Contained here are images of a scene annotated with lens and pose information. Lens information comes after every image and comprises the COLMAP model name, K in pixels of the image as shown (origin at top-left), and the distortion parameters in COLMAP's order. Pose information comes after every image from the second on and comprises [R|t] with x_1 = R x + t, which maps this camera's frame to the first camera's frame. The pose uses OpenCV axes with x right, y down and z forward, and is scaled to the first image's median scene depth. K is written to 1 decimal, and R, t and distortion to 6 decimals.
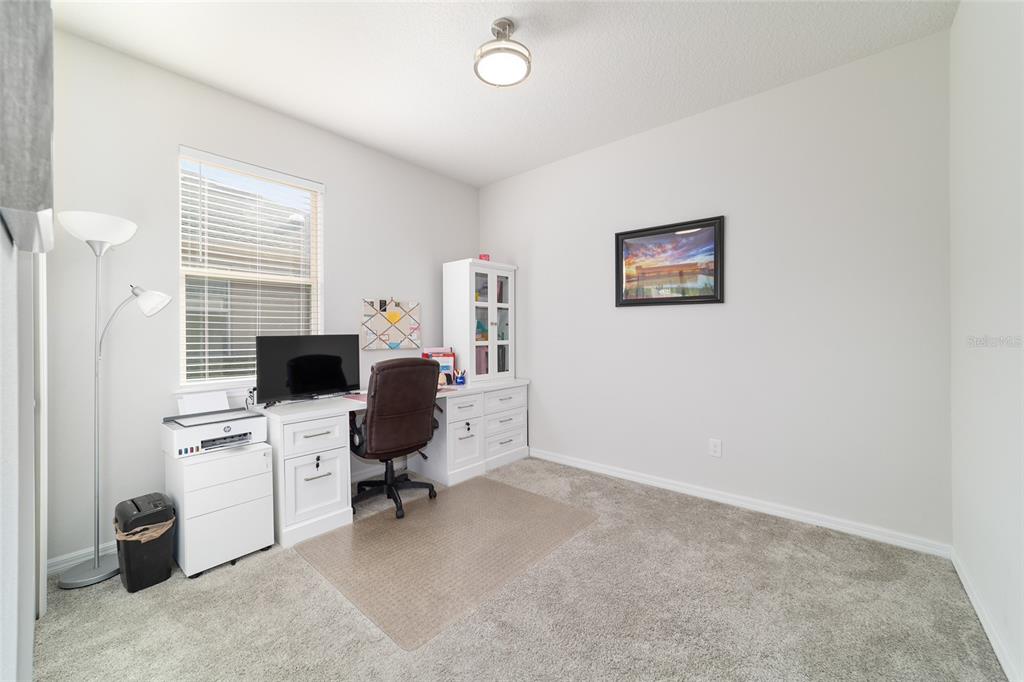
lens RADIAL K [[393.2, 0, 514.9], [0, 393.2, 332.4], [0, 0, 1]] dist [-0.011004, 0.005226]
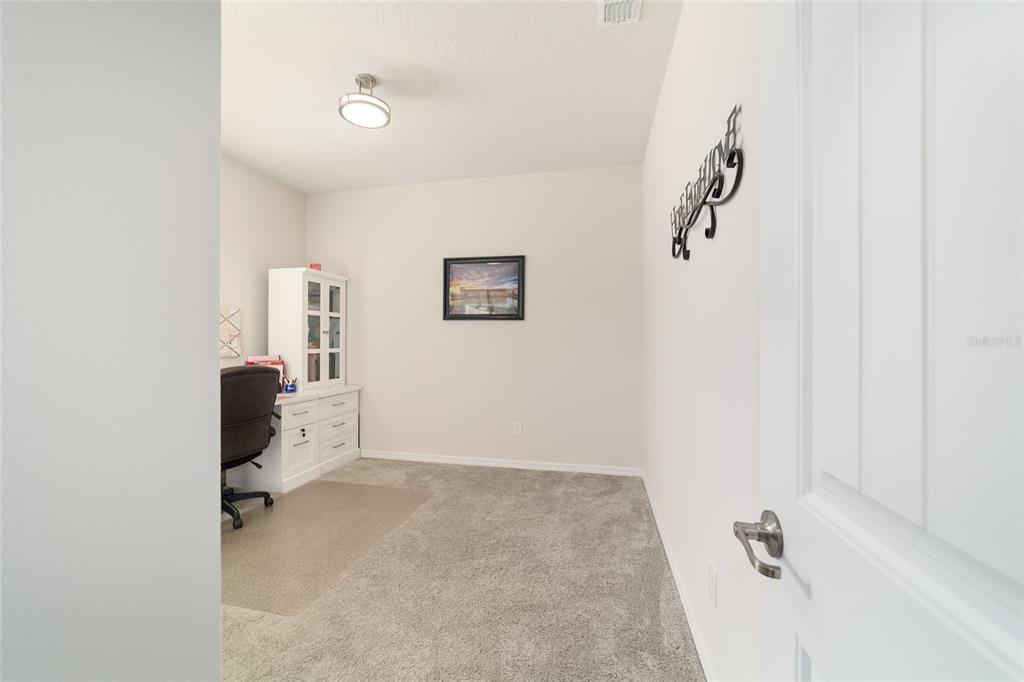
lens RADIAL K [[393.2, 0, 509.3], [0, 393.2, 343.1], [0, 0, 1]] dist [-0.011004, 0.005226]
pose [[0.887579, 0.005910, 0.460618, -0.132634], [-0.008915, 0.999951, 0.004348, -0.002865], [-0.460570, -0.007965, 0.887588, -0.172365]]
